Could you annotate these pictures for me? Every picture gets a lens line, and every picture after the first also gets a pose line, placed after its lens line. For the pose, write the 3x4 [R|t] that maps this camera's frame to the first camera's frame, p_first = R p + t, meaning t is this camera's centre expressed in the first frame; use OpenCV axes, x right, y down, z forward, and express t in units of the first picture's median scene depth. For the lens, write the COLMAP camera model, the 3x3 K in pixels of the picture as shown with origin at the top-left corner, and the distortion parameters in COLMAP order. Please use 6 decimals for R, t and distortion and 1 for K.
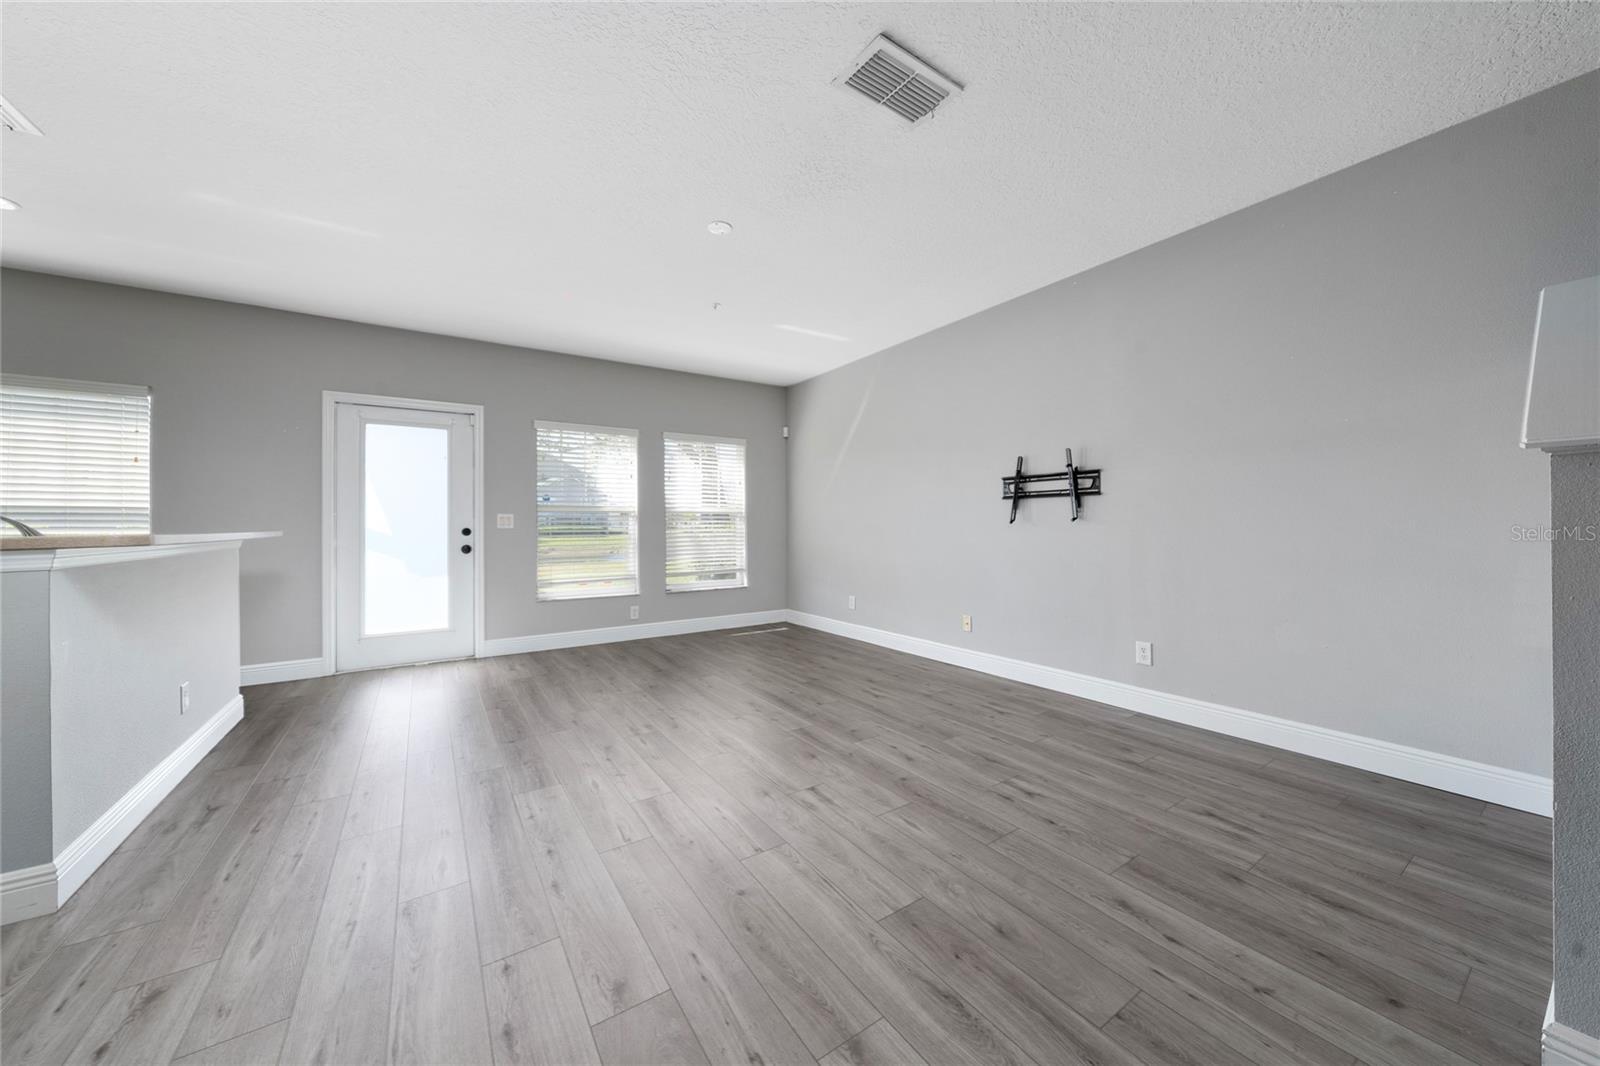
lens RADIAL K [[555.6, 0, 790.2], [0, 555.6, 527.7], [0, 0, 1]] dist [0.000725, -0.000729]
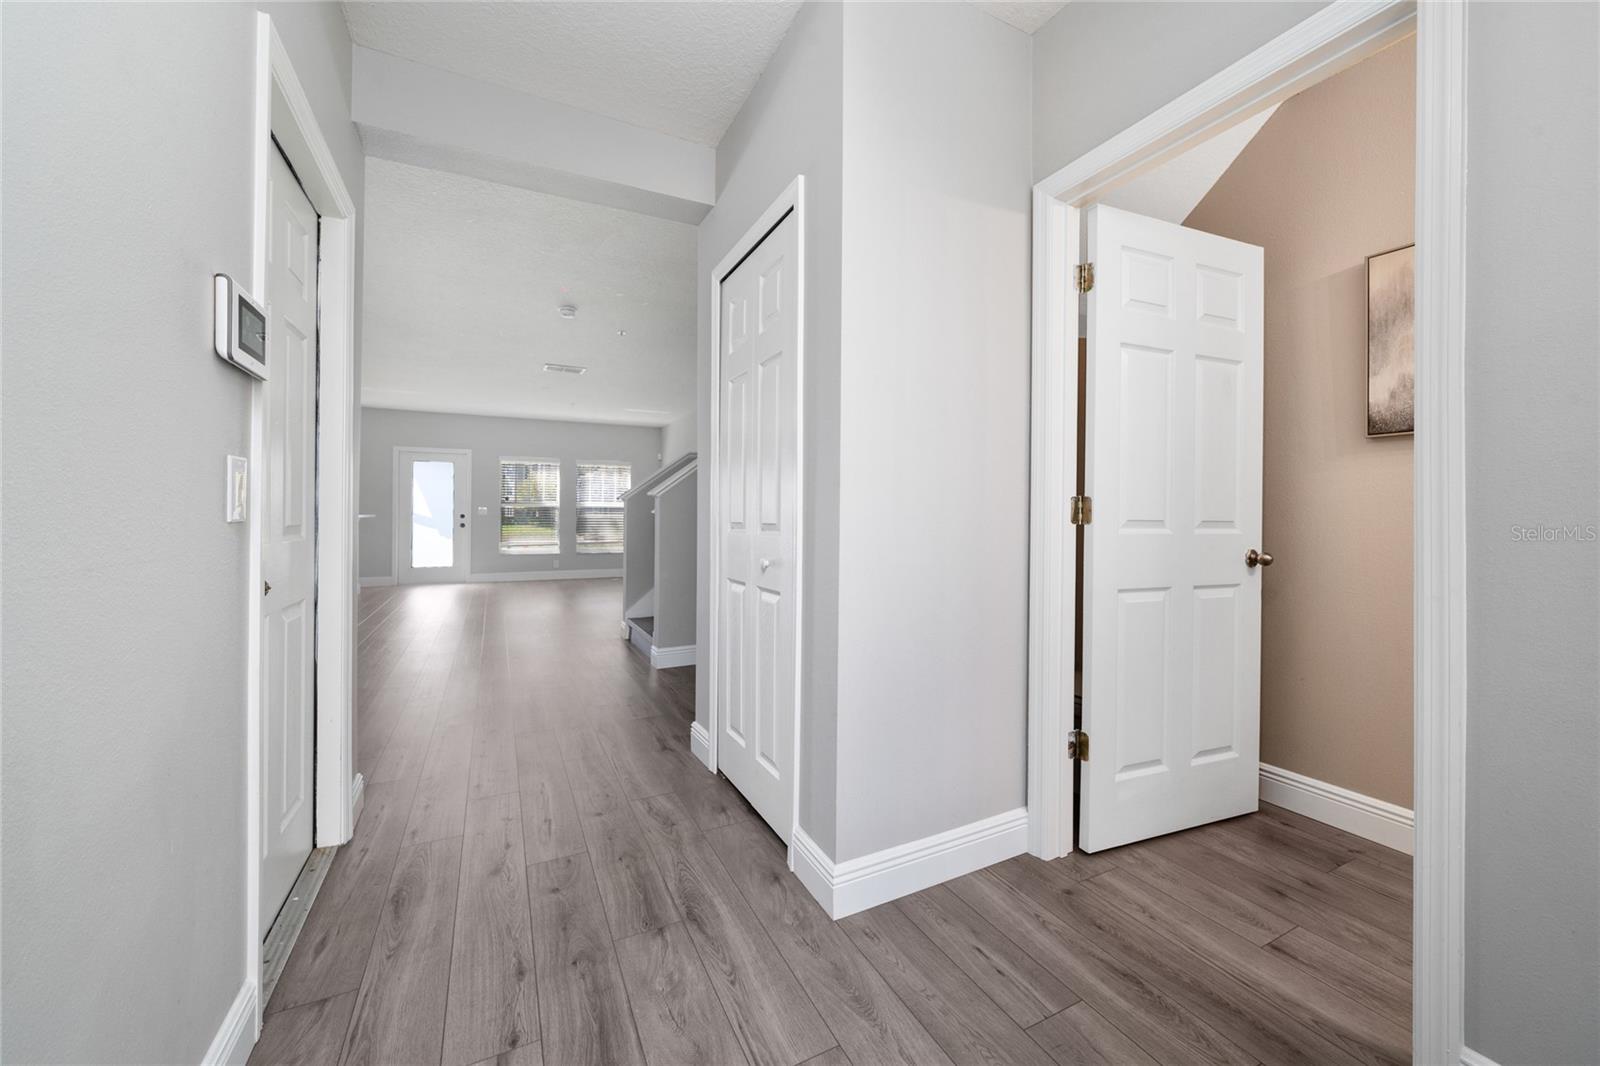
lens RADIAL K [[592.8, 0, 804.1], [0, 592.8, 523.6], [0, 0, 1]] dist [-0.006920, 0.000586]
pose [[0.994249, 0.021128, -0.104985, 0.667640], [-0.019888, 0.999720, 0.012845, -0.014371], [0.105227, -0.010683, 0.994391, -0.748517]]
